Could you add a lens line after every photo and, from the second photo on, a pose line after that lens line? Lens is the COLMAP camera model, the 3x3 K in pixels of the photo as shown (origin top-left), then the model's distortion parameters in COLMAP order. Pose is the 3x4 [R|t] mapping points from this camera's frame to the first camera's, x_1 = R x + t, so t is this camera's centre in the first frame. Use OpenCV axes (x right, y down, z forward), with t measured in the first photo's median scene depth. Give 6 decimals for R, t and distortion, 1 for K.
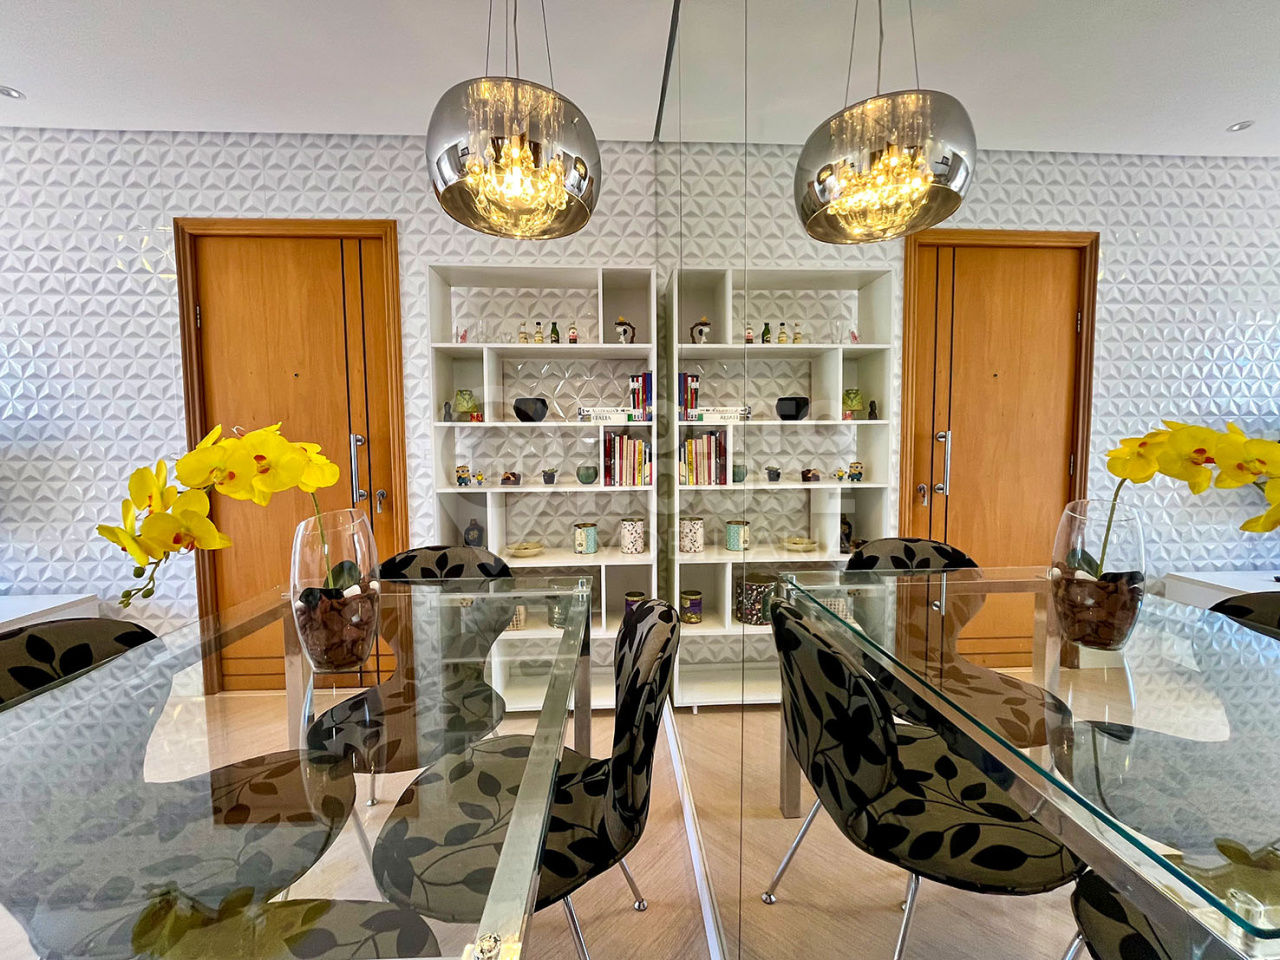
lens RADIAL K [[529.2, 0, 644.5], [0, 529.2, 478.8], [0, 0, 1]] dist [-0.001699, -0.000416]
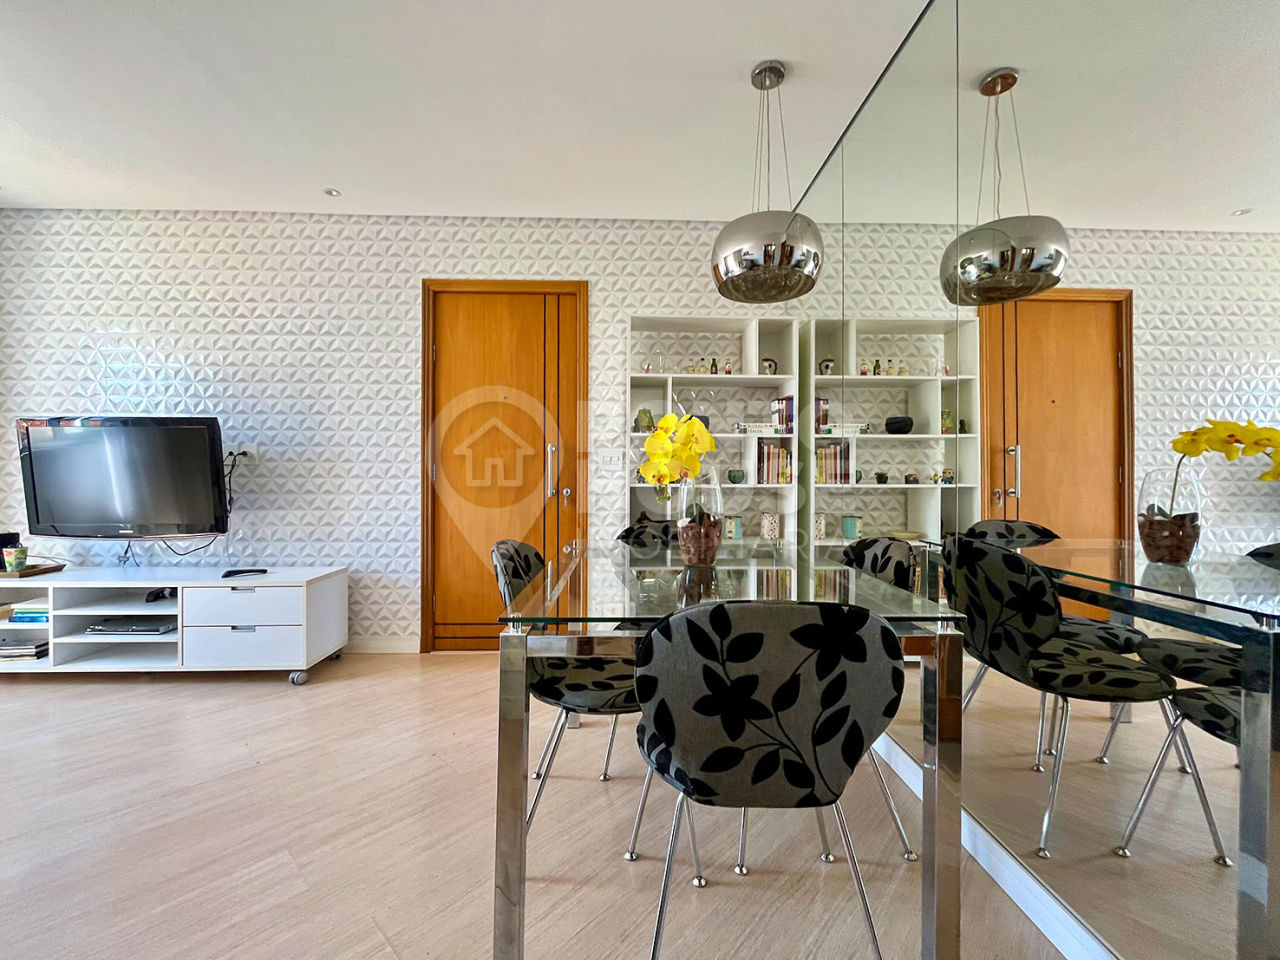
lens RADIAL K [[529.2, 0, 644.5], [0, 529.2, 478.8], [0, 0, 1]] dist [-0.001699, -0.000416]
pose [[0.999766, 0.008986, -0.019690, -0.306234], [-0.010266, 0.997772, -0.065918, 0.085082], [0.019054, 0.066105, 0.997631, -0.274402]]
